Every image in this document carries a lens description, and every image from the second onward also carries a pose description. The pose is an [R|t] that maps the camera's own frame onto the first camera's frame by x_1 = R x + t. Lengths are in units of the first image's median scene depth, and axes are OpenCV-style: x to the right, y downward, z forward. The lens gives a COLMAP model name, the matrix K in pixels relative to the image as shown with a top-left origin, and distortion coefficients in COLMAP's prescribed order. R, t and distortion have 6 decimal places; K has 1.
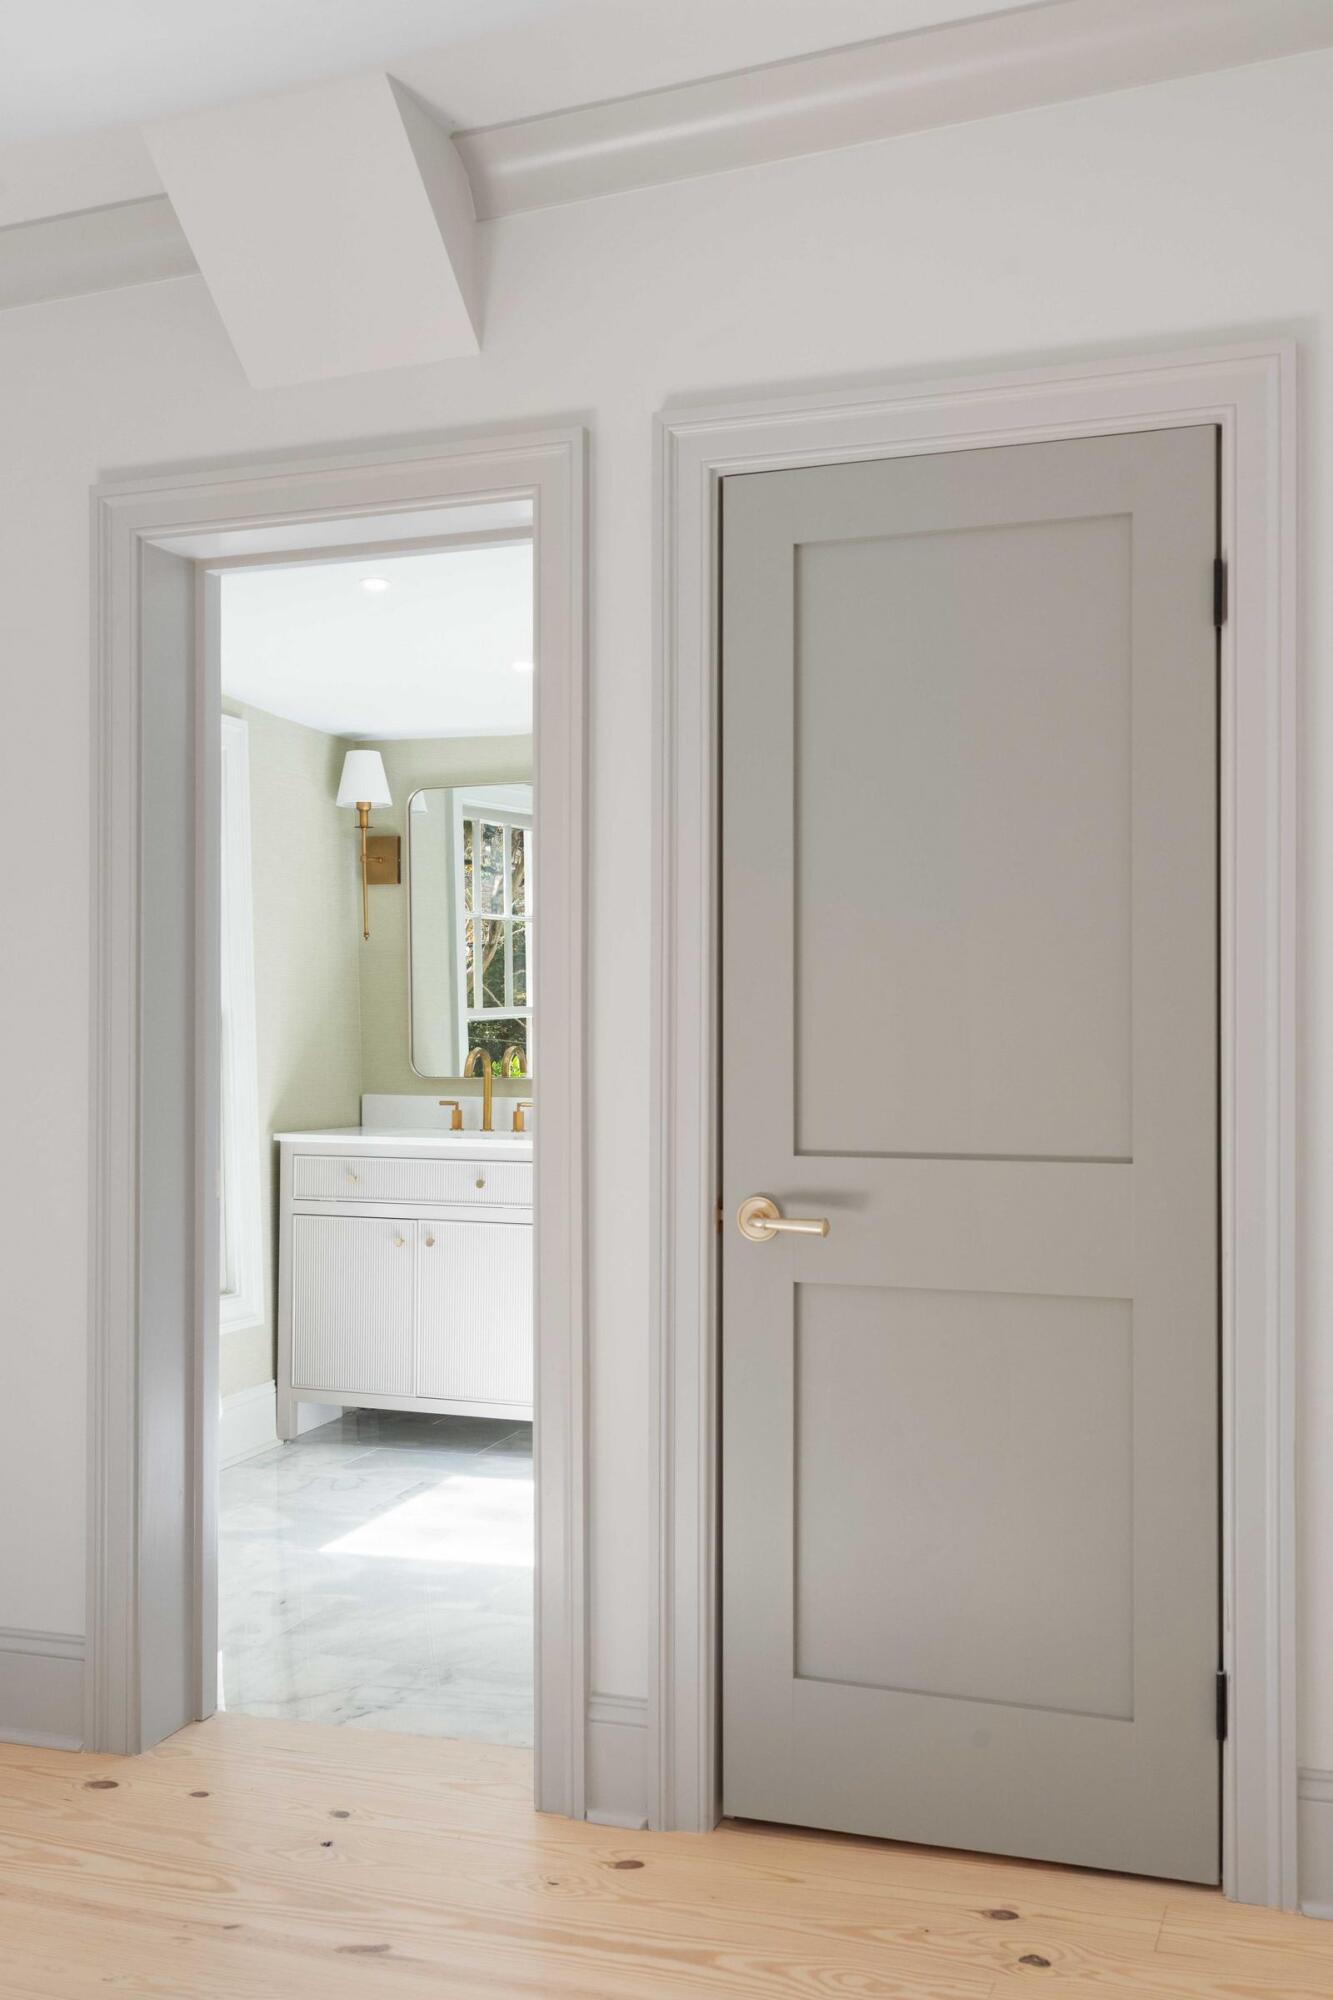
lens RADIAL K [[1907.5, 0, 666.5], [0, 1907.5, 1000.0], [0, 0, 1]] dist [0.020797, -0.012770]
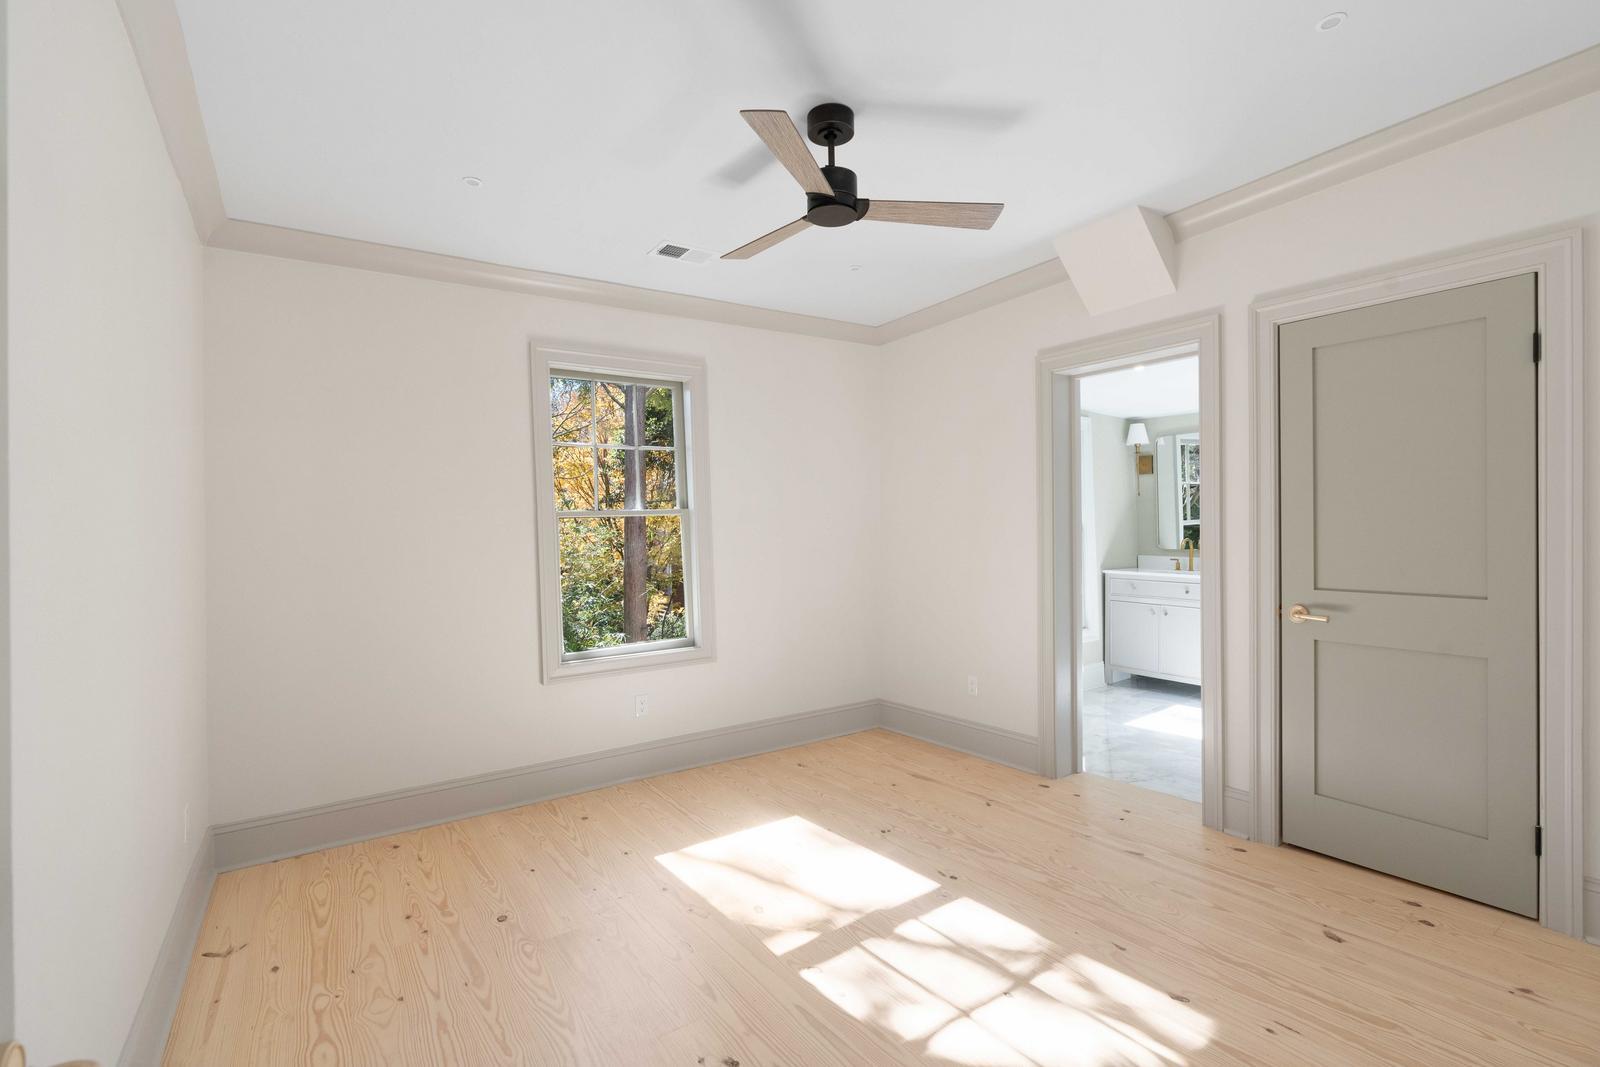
lens RADIAL K [[781.1, 0, 820.7], [0, 781.1, 513.2], [0, 0, 1]] dist [0.001006, 0.000548]
pose [[0.850526, -0.006561, -0.525892, 0.054579], [0.012281, 0.999897, 0.007388, -0.034909], [0.525789, -0.012743, 0.850519, -0.219242]]
